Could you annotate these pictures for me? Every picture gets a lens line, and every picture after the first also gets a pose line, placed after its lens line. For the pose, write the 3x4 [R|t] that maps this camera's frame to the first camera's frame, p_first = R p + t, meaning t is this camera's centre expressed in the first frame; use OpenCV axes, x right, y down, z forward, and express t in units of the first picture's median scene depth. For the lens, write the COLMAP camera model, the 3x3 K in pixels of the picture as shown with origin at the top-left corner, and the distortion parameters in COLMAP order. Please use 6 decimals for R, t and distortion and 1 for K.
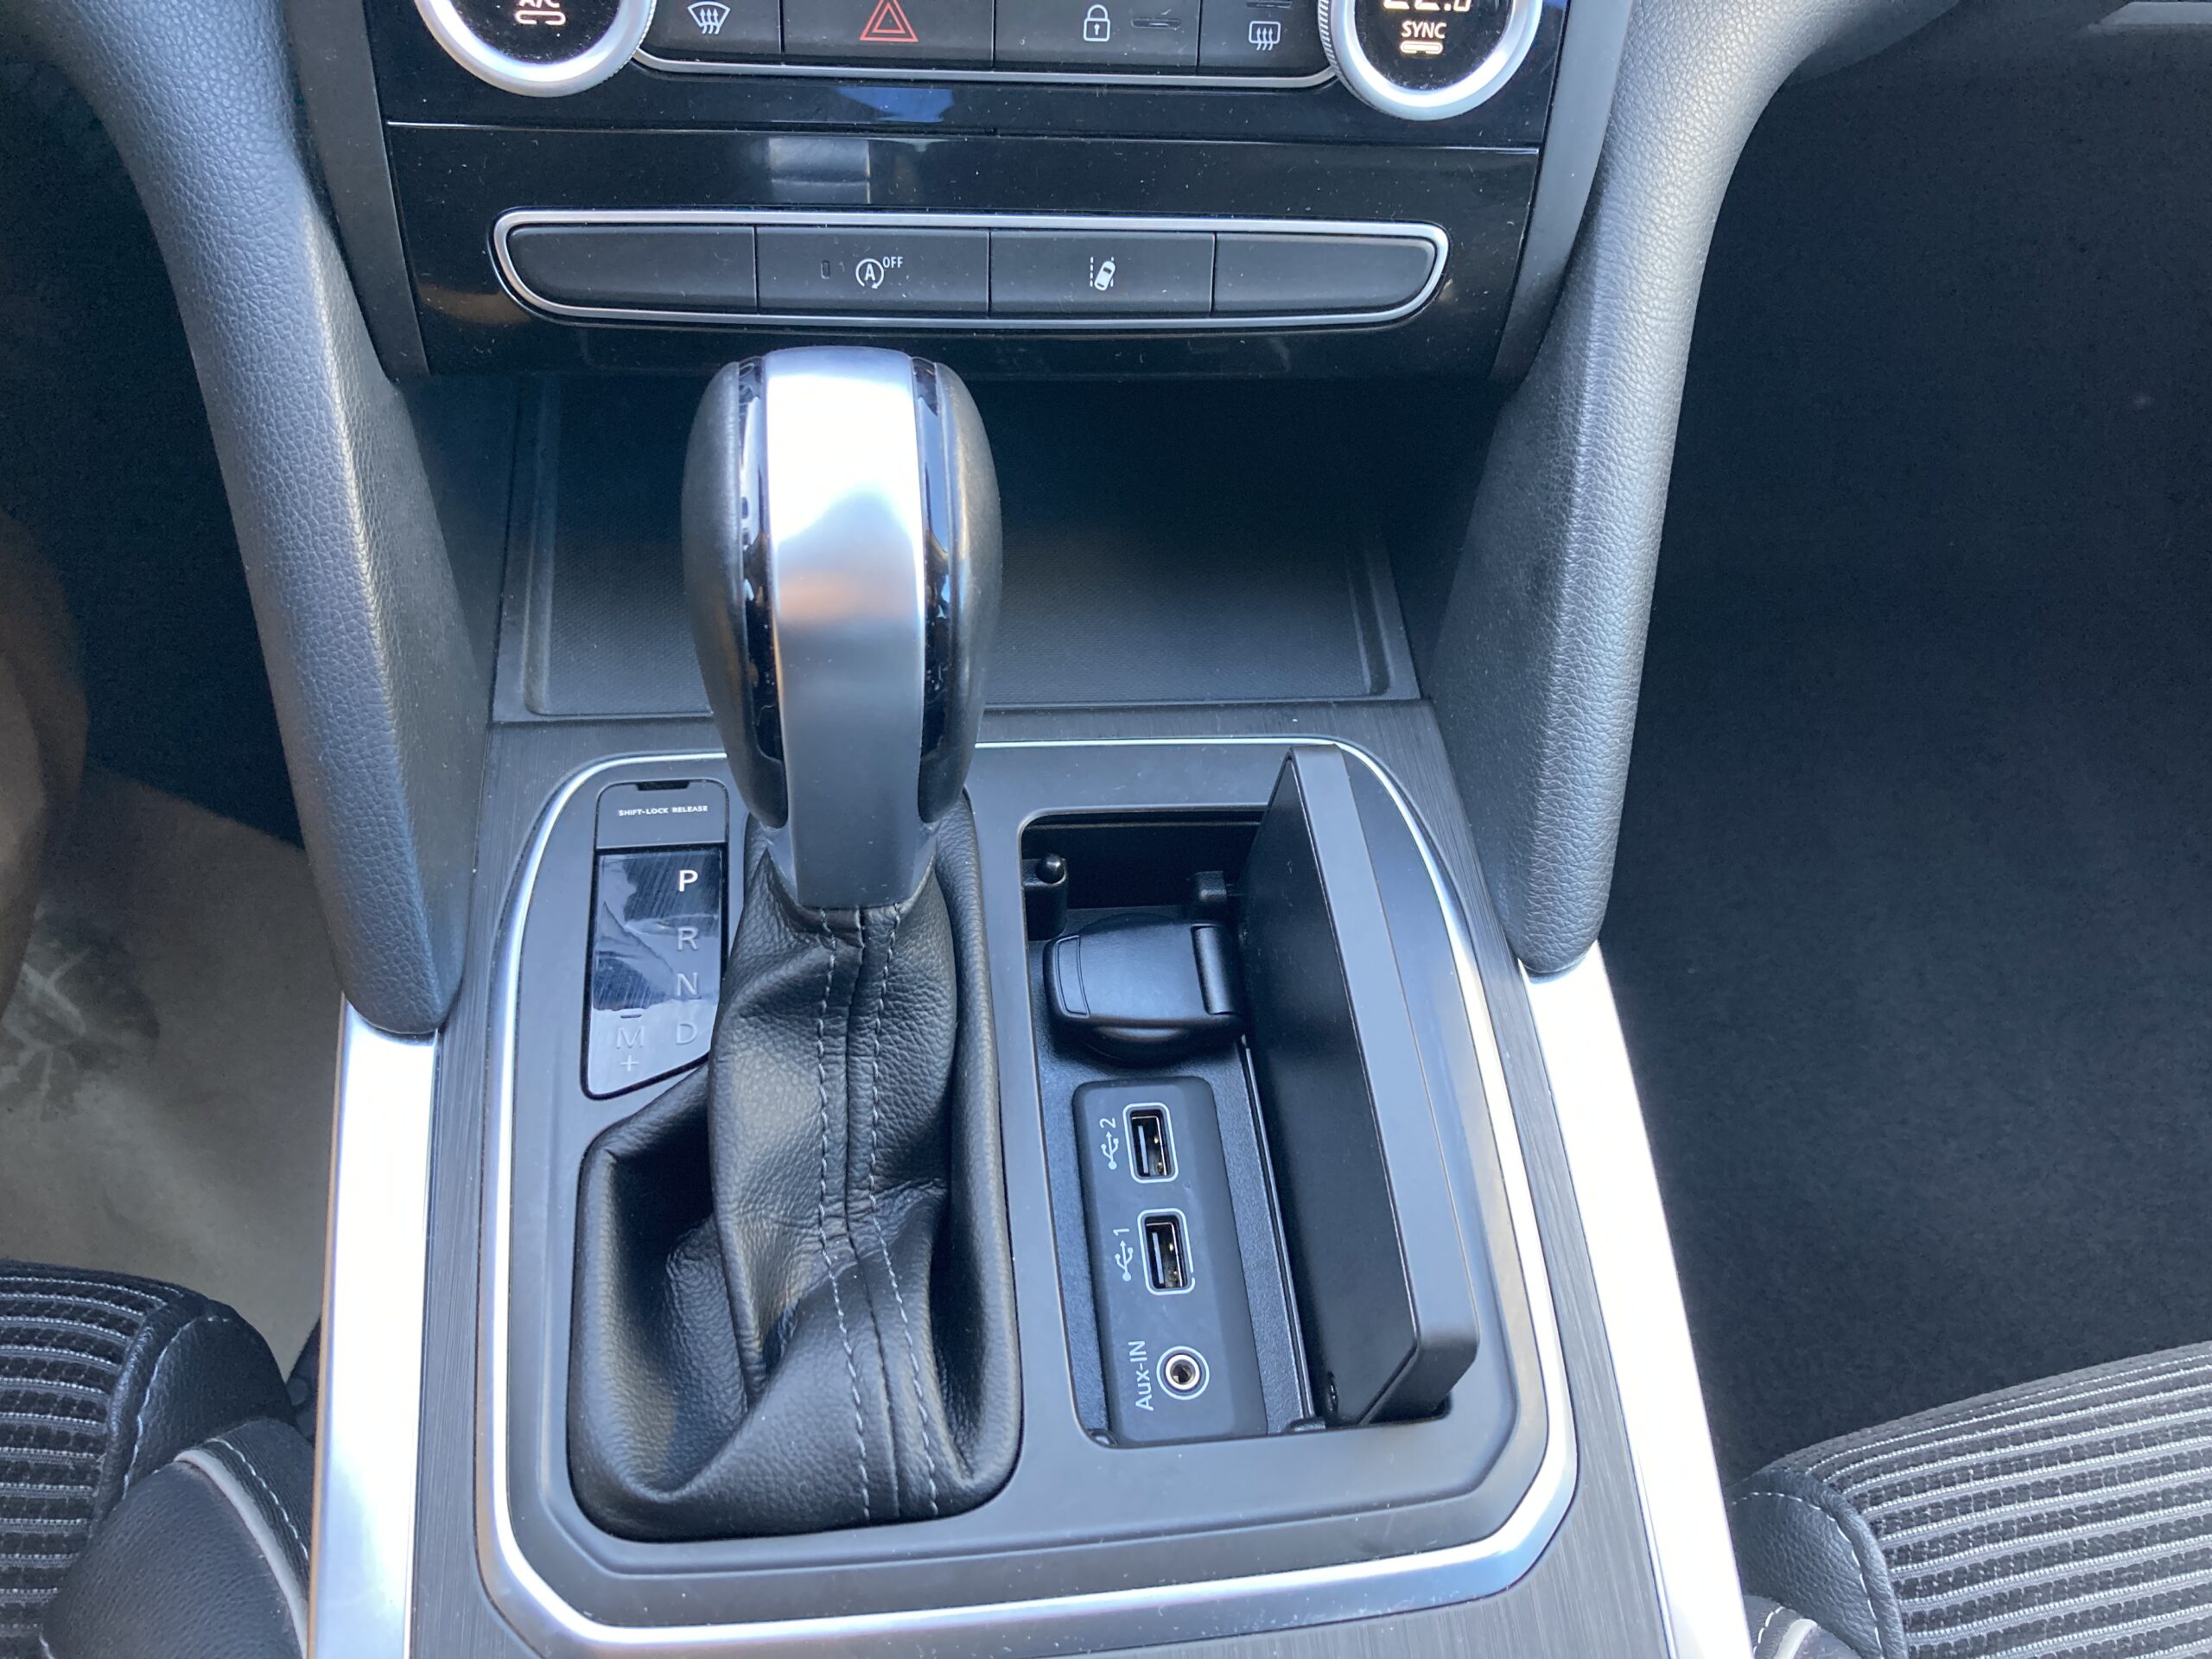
lens RADIAL K [[1827.7, 0, 1101.8], [0, 1827.7, 836.9], [0, 0, 1]] dist [0.001244, -0.011385]
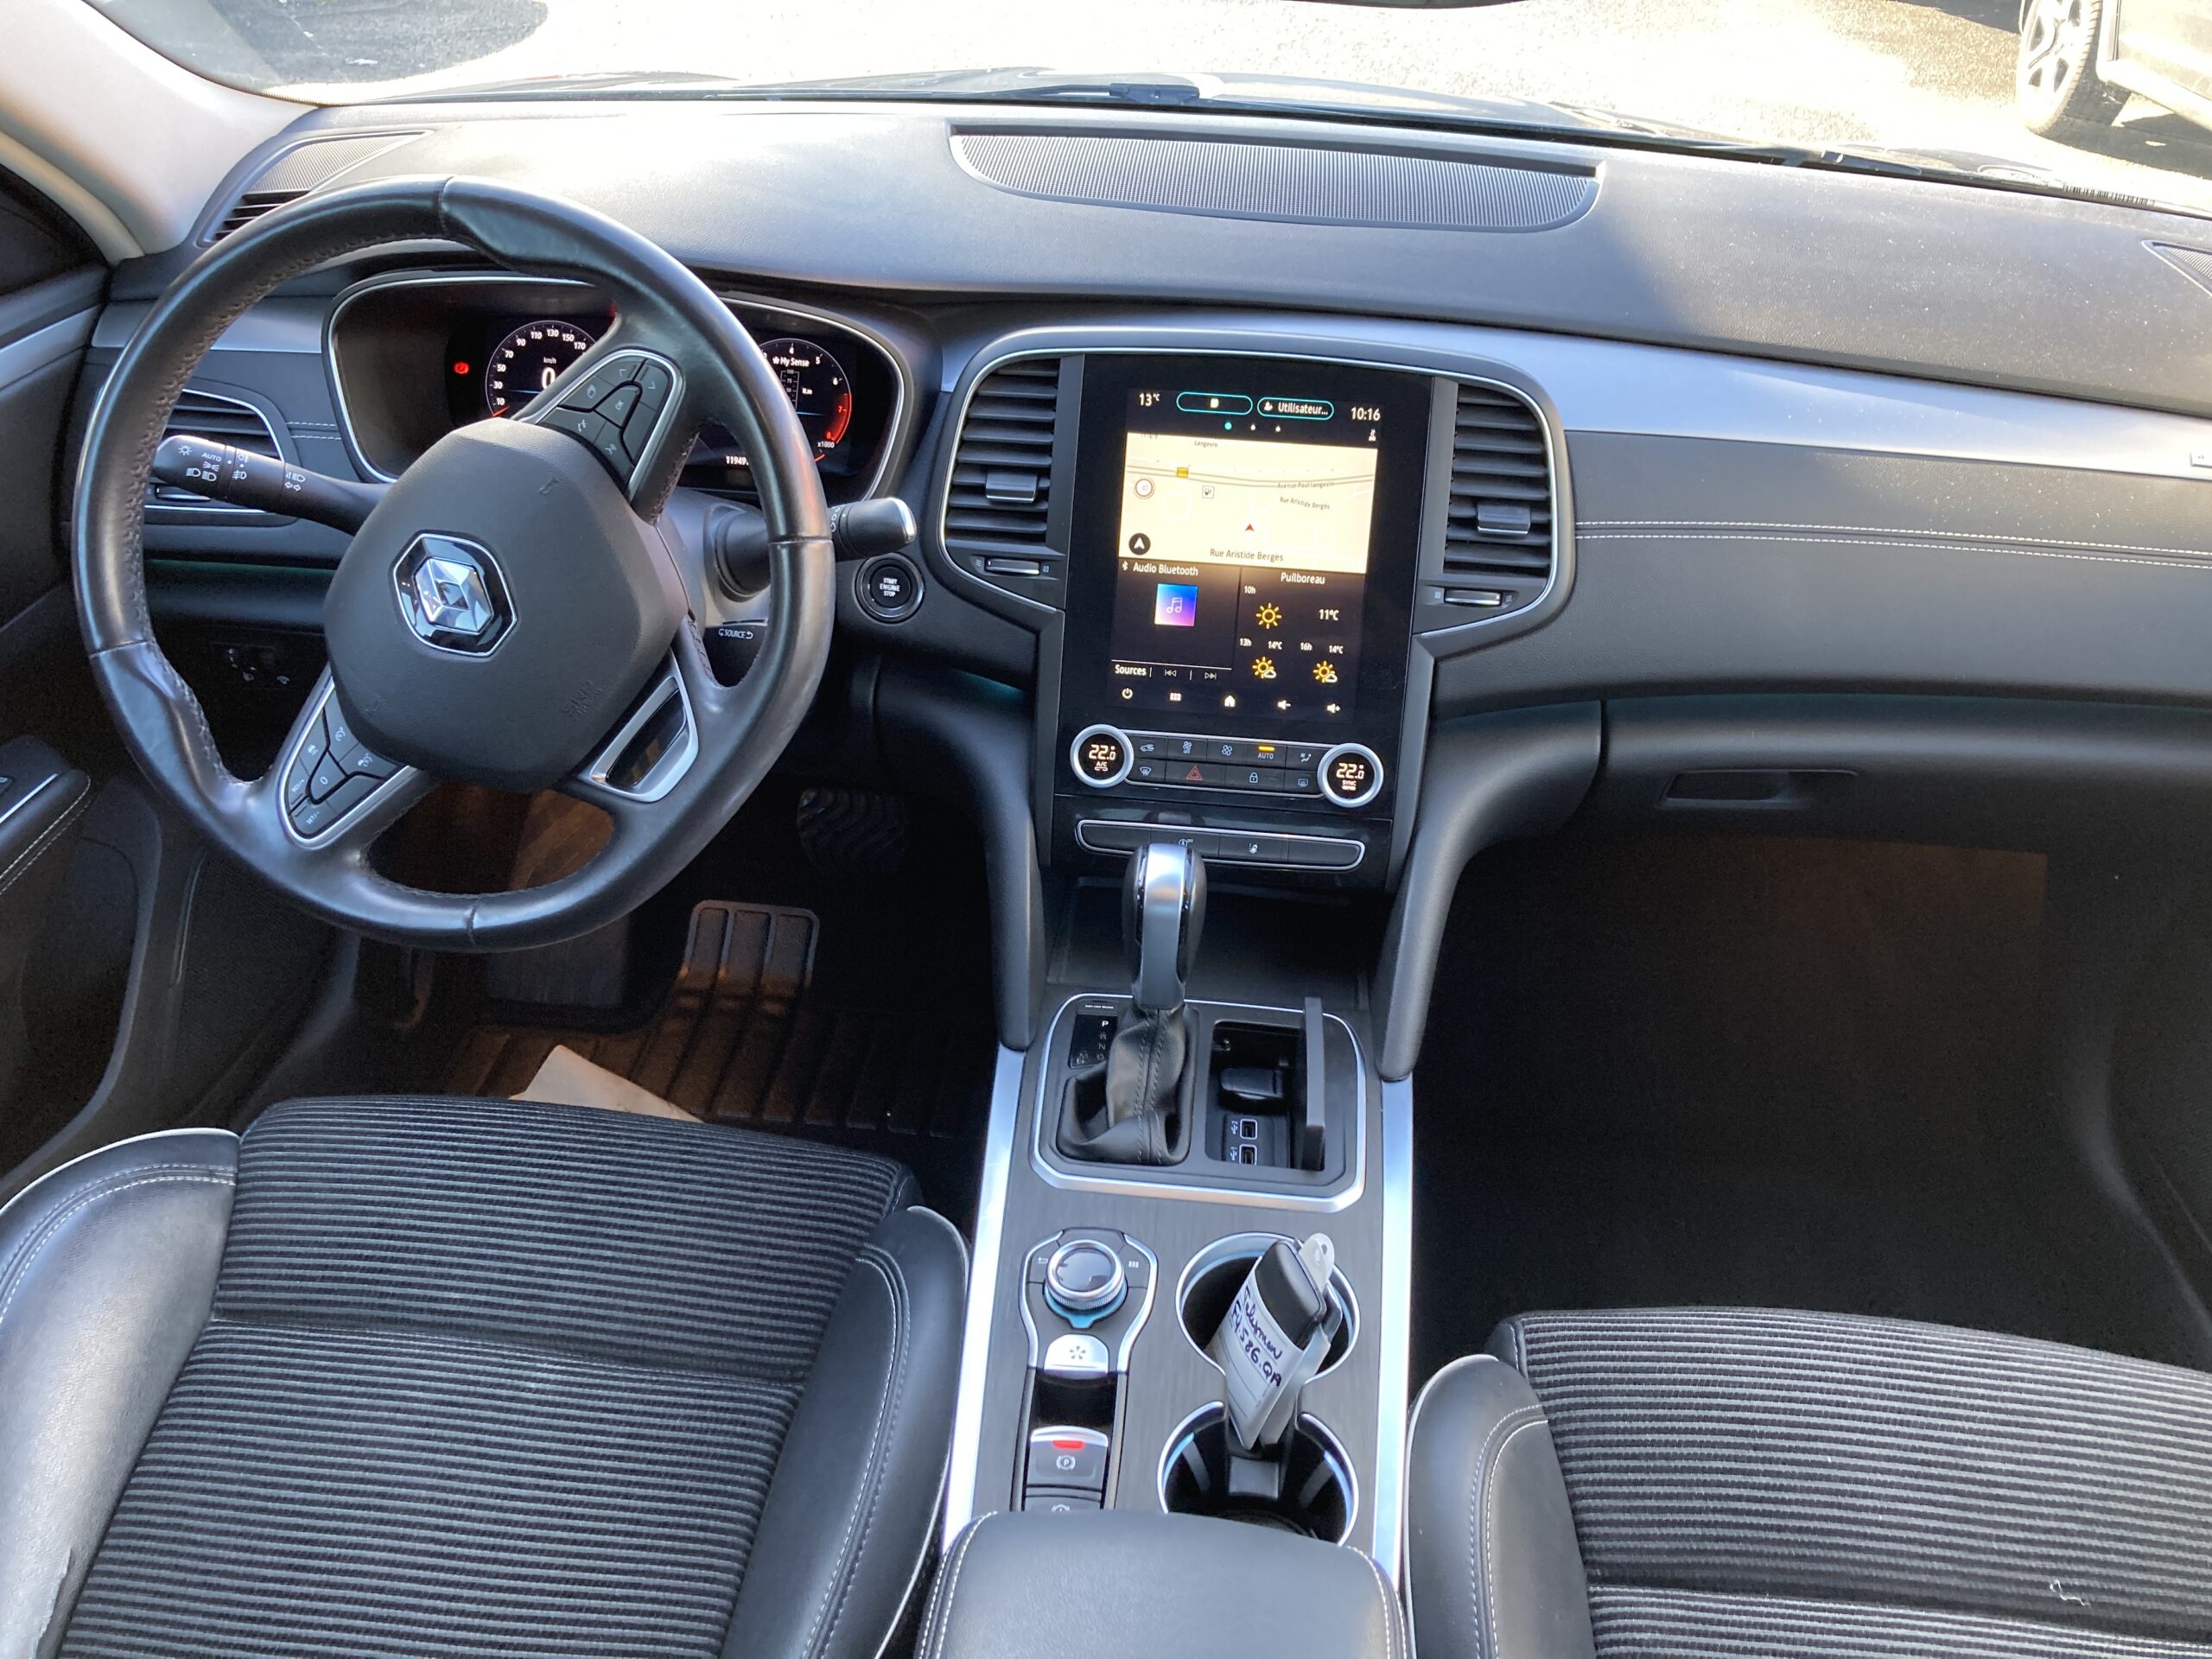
lens RADIAL K [[1827.7, 0, 1101.8], [0, 1827.7, 836.9], [0, 0, 1]] dist [0.001244, -0.011385]
pose [[0.977655, 0.043565, -0.205651, 0.421505], [-0.122823, 0.912317, -0.390631, 1.017488], [0.170601, 0.407161, 0.897282, -2.055231]]
